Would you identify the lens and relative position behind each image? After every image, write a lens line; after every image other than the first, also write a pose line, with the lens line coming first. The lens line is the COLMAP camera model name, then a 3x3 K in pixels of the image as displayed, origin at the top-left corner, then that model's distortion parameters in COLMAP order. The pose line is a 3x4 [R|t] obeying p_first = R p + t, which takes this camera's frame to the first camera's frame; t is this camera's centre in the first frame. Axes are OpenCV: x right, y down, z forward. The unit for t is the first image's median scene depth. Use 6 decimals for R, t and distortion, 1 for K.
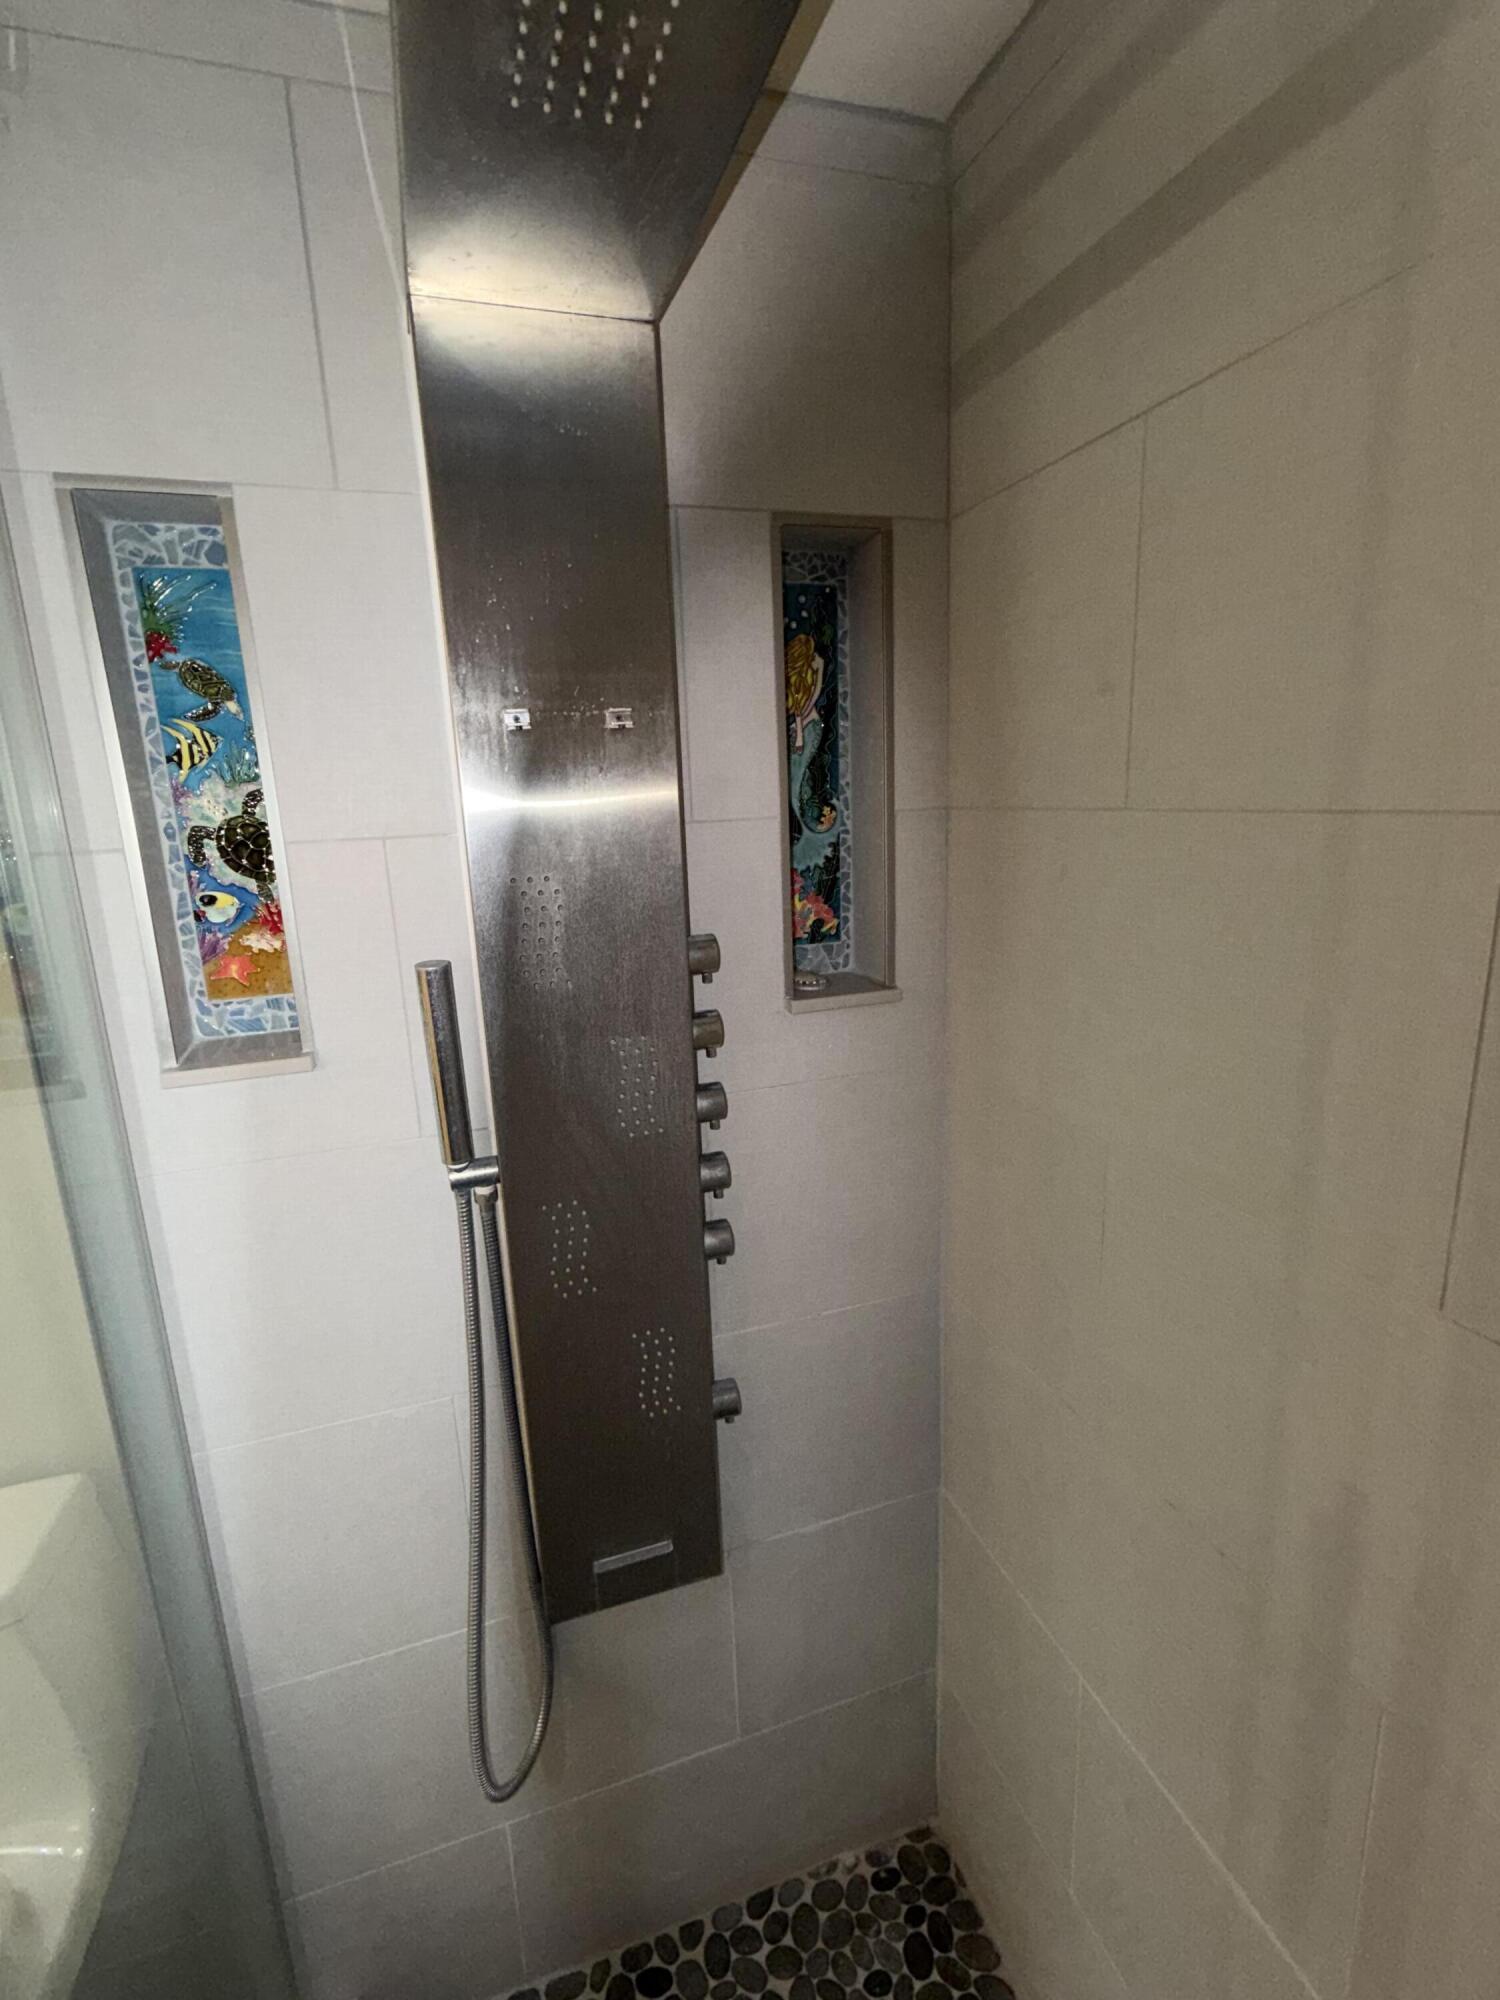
lens RADIAL K [[909.0, 0, 753.8], [0, 909.0, 997.5], [0, 0, 1]] dist [0.004937, -0.001770]
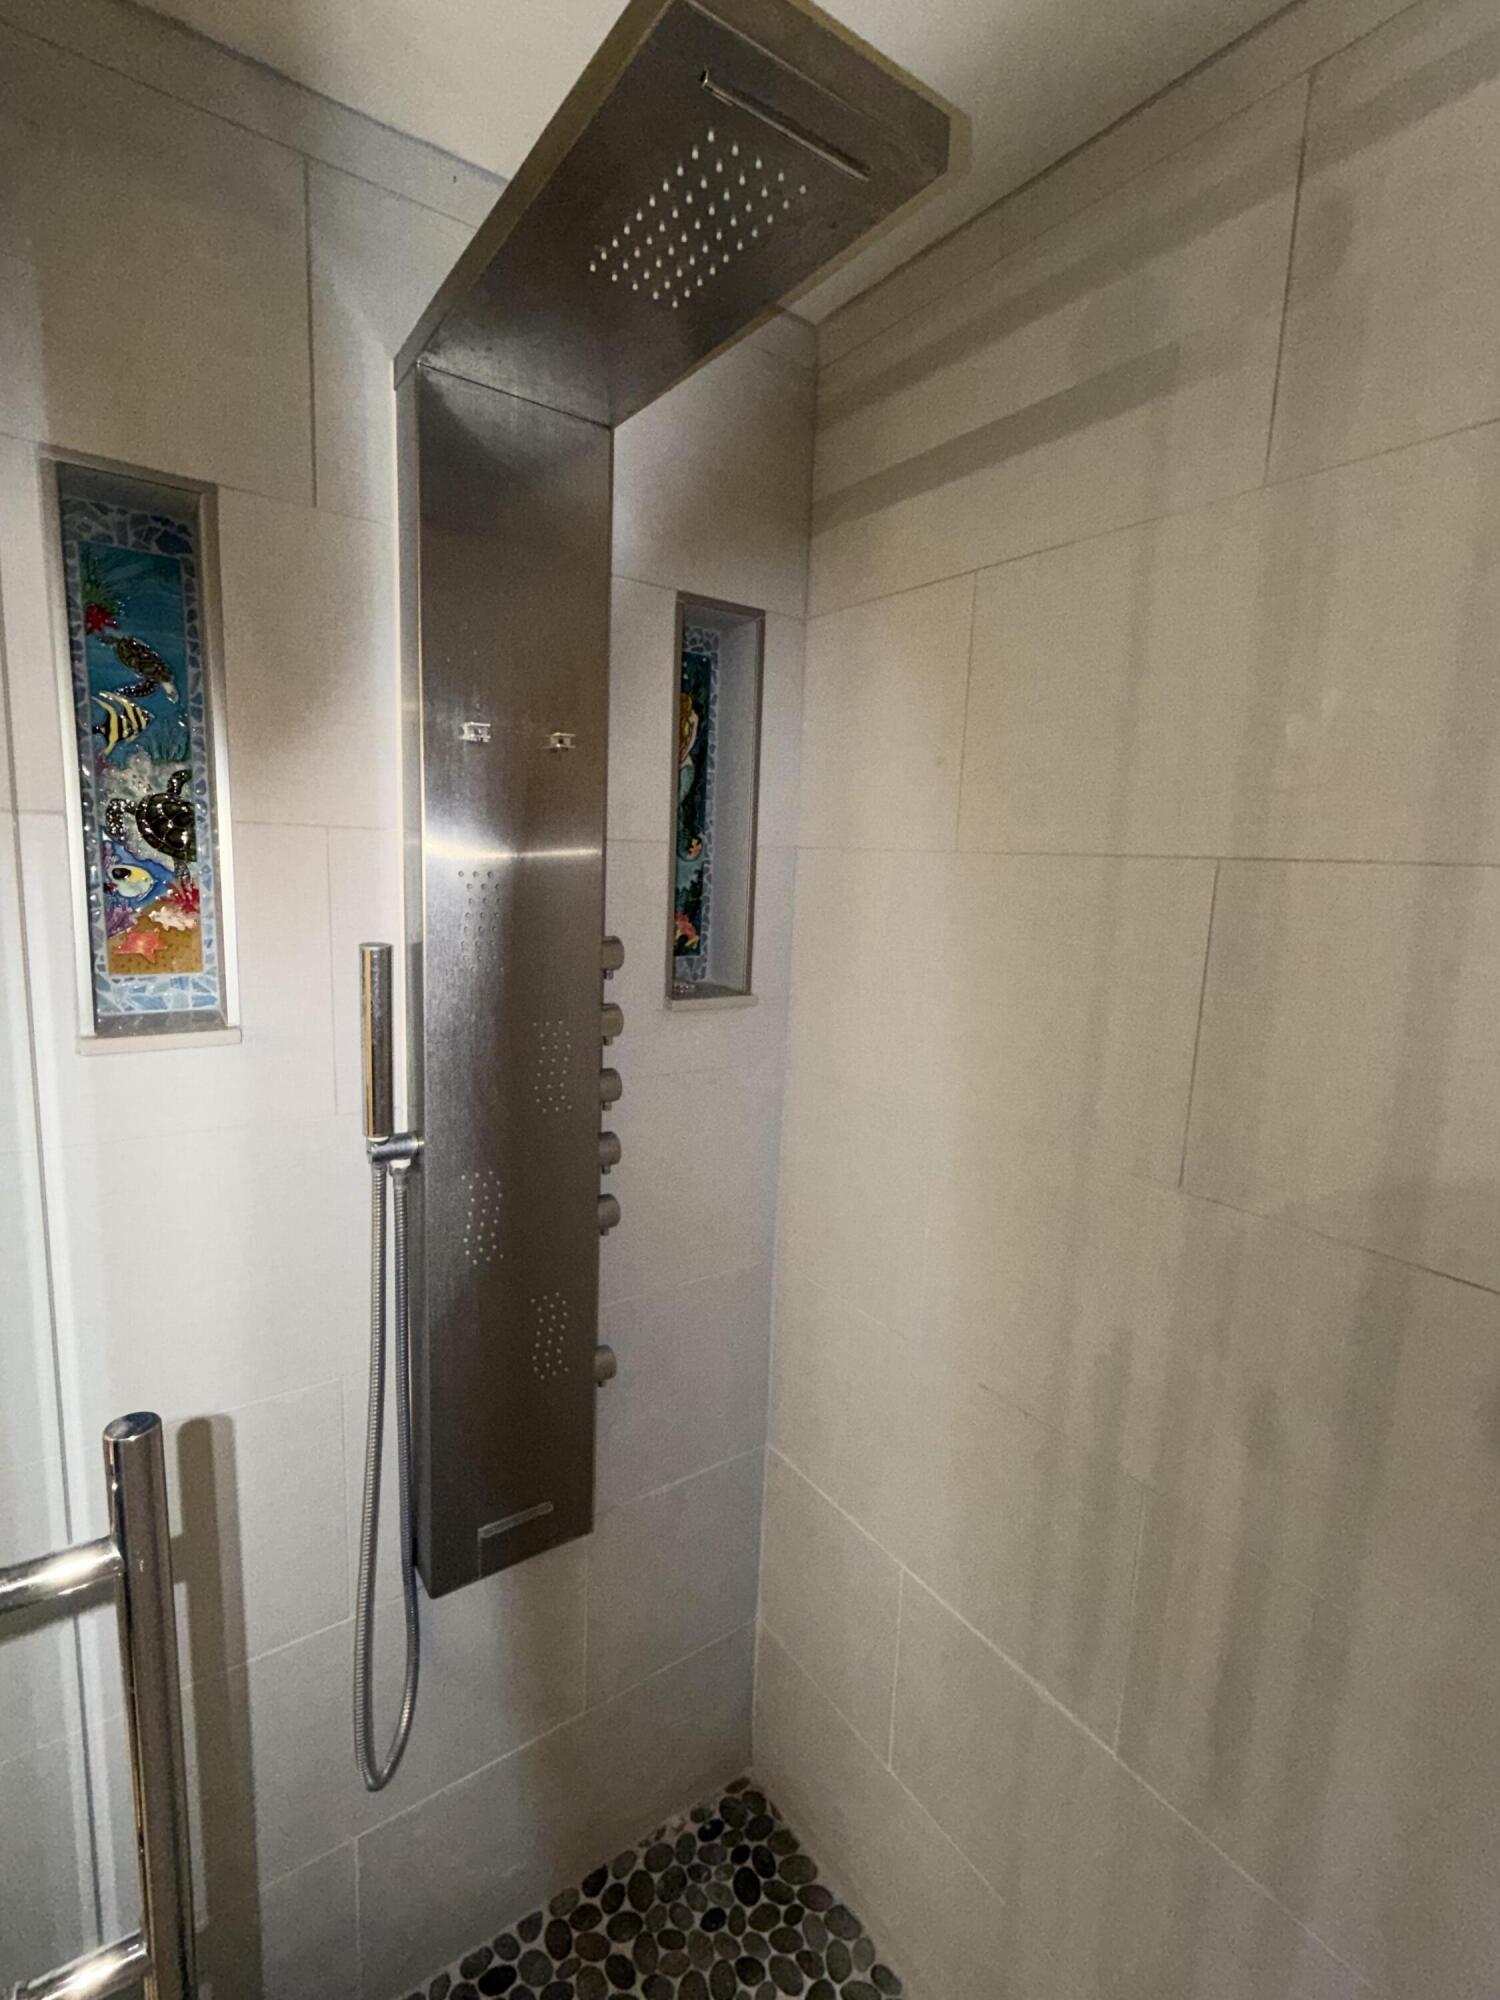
lens RADIAL K [[909.0, 0, 746.7], [0, 909.0, 997.6], [0, 0, 1]] dist [0.004937, -0.001770]
pose [[0.953421, 0.031610, 0.299981, -0.232390], [-0.010269, 0.997319, -0.072452, 0.089747], [-0.301467, 0.065997, 0.951190, -0.138218]]
